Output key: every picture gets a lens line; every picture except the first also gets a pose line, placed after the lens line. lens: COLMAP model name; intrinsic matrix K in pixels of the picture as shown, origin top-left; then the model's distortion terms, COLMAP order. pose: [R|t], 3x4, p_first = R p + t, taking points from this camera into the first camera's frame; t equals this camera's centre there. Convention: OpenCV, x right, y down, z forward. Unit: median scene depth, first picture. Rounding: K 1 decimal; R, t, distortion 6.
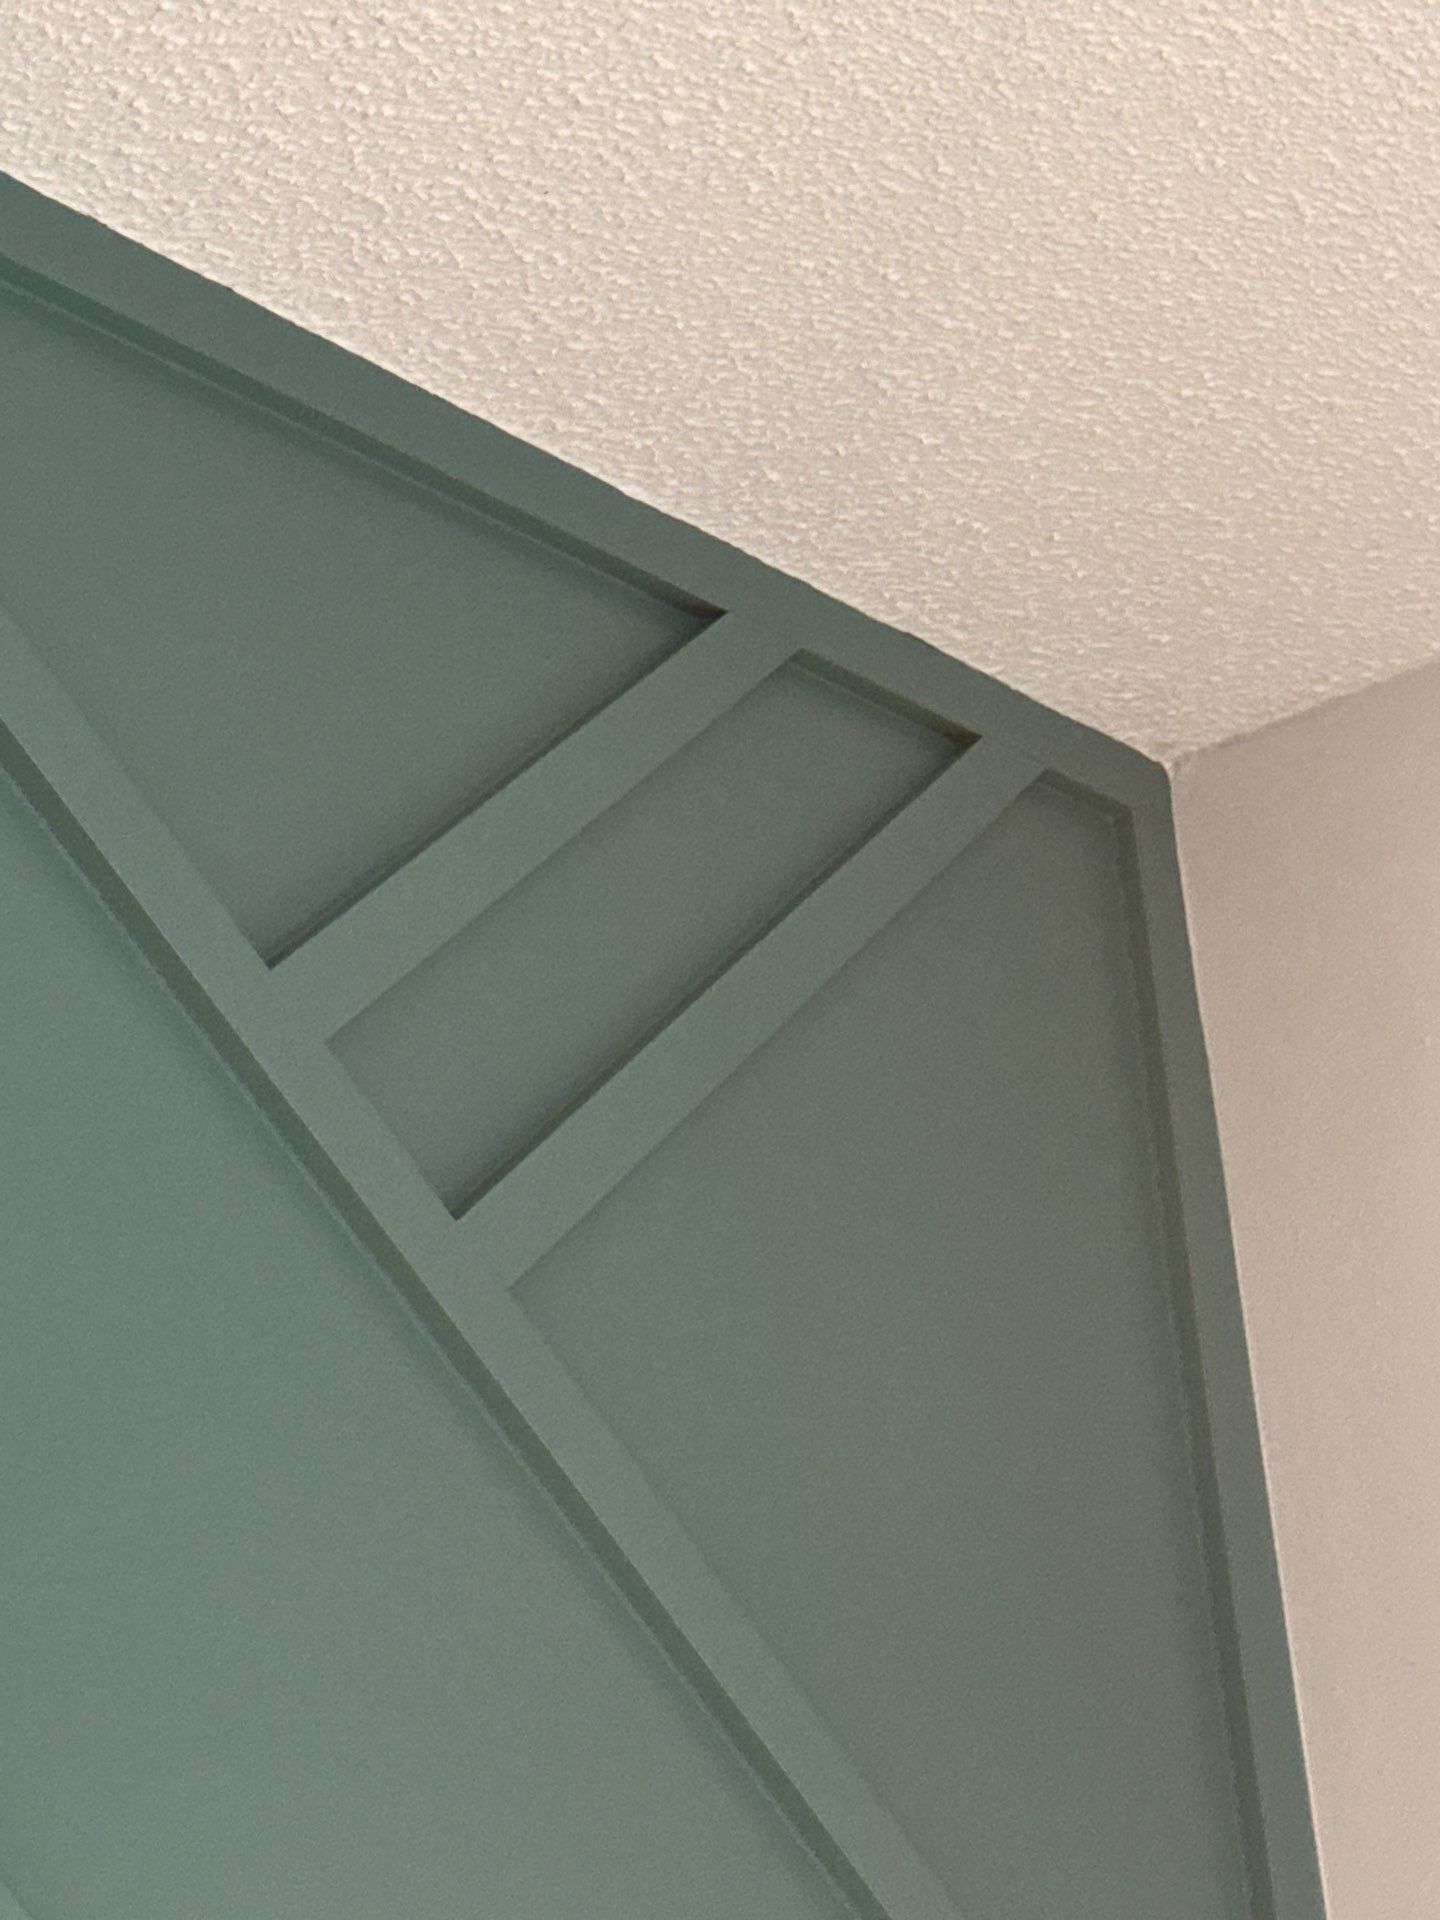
lens RADIAL K [[780.1, 0, 729.6], [0, 780.1, 946.0], [0, 0, 1]] dist [0.001632, 0.000551]
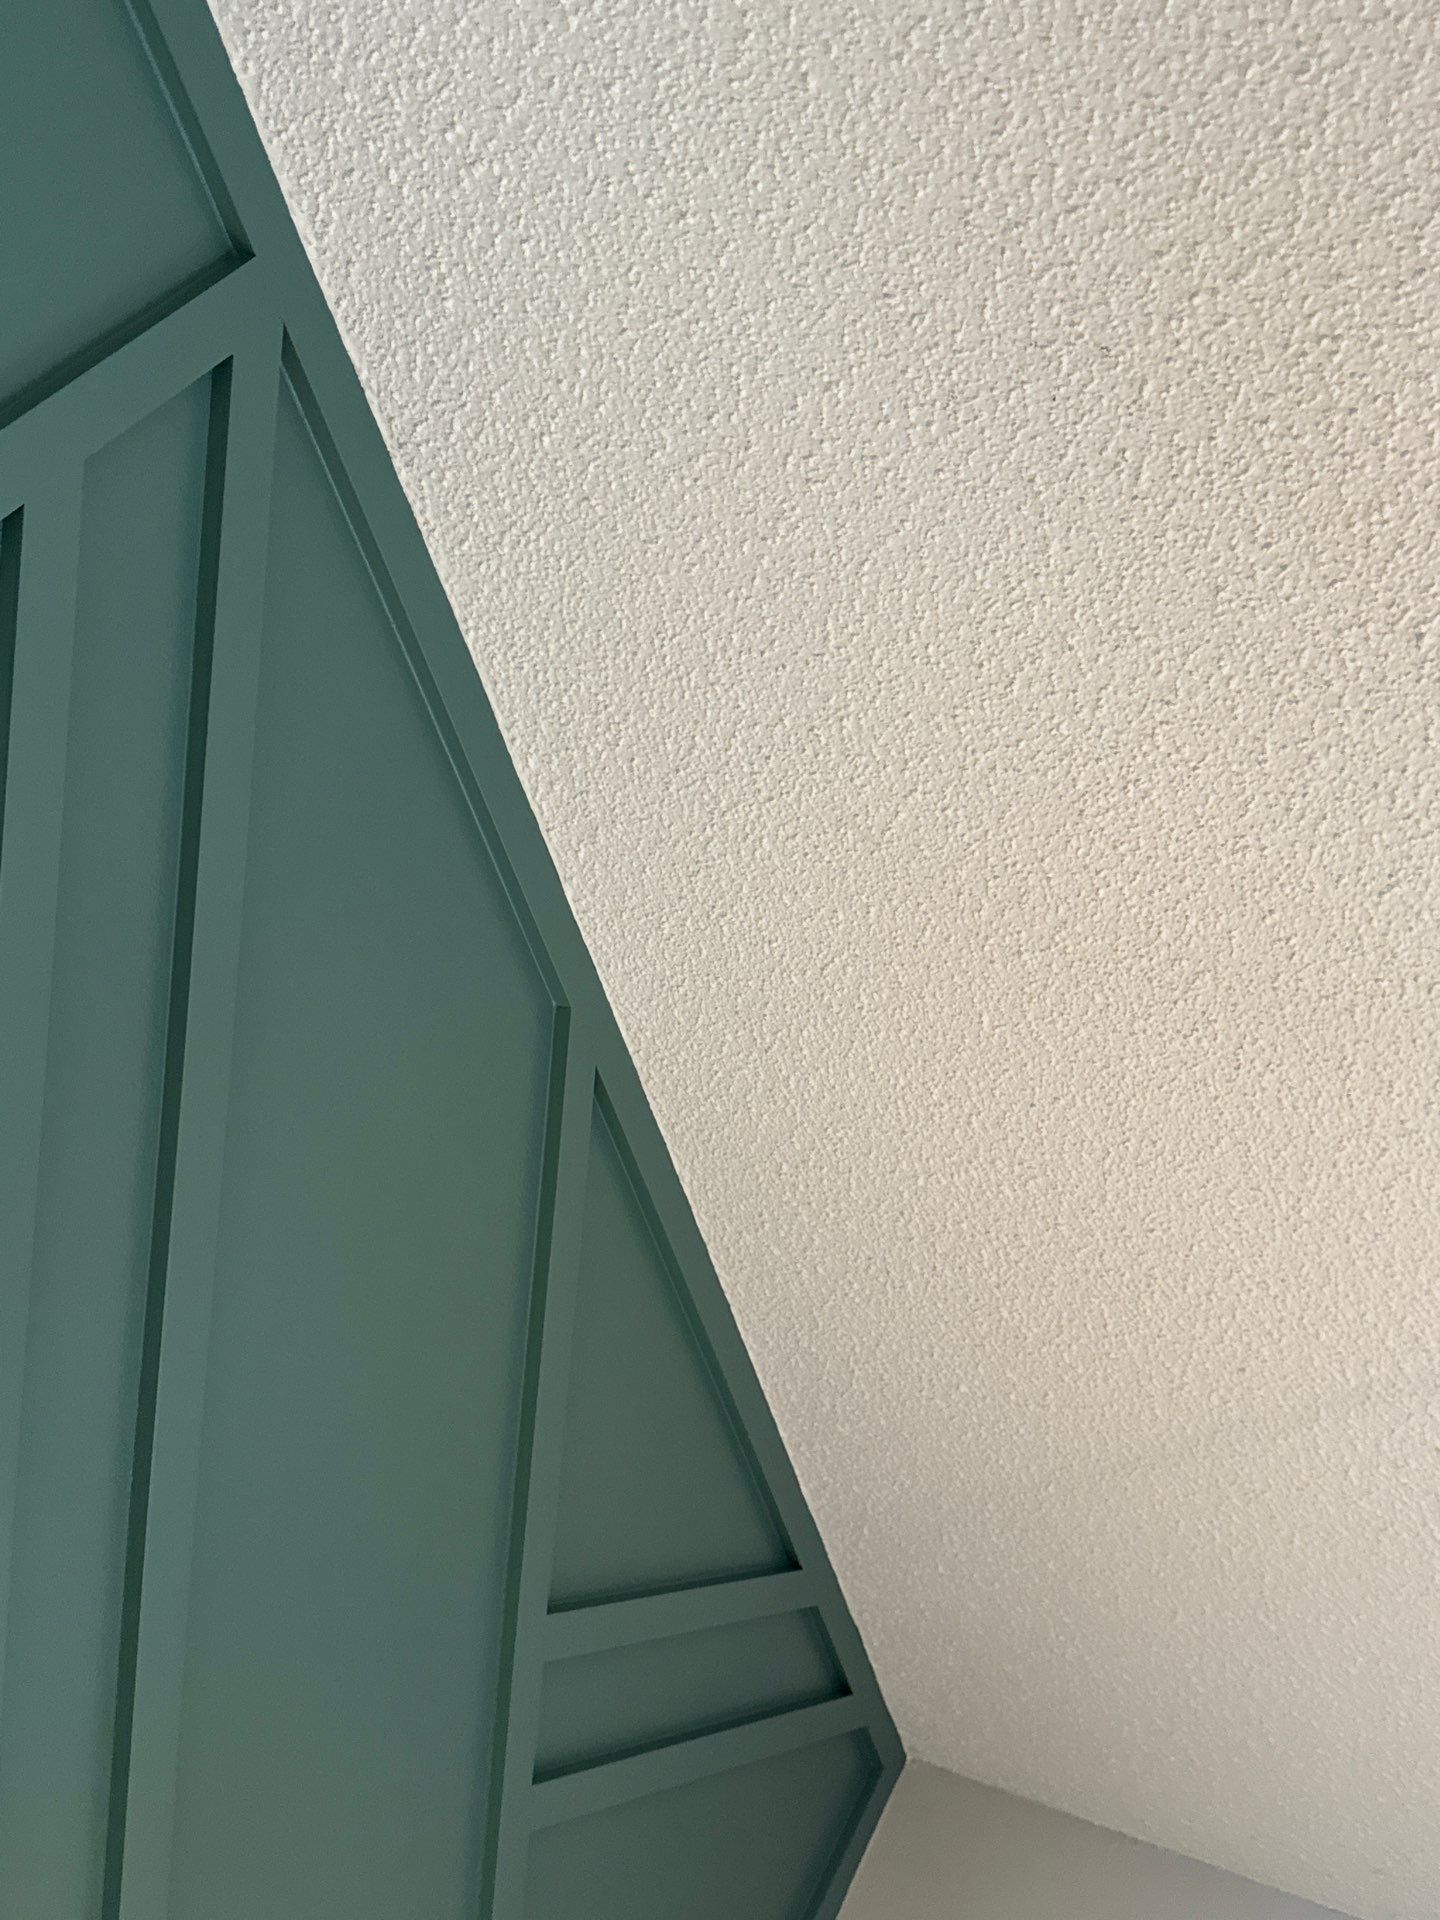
lens RADIAL K [[780.1, 0, 729.6], [0, 780.1, 946.0], [0, 0, 1]] dist [0.001632, 0.000551]
pose [[0.737195, 0.263247, -0.622289, 0.536025], [-0.673252, 0.208185, -0.709500, 0.547266], [-0.057222, 0.941998, 0.330705, -0.765175]]
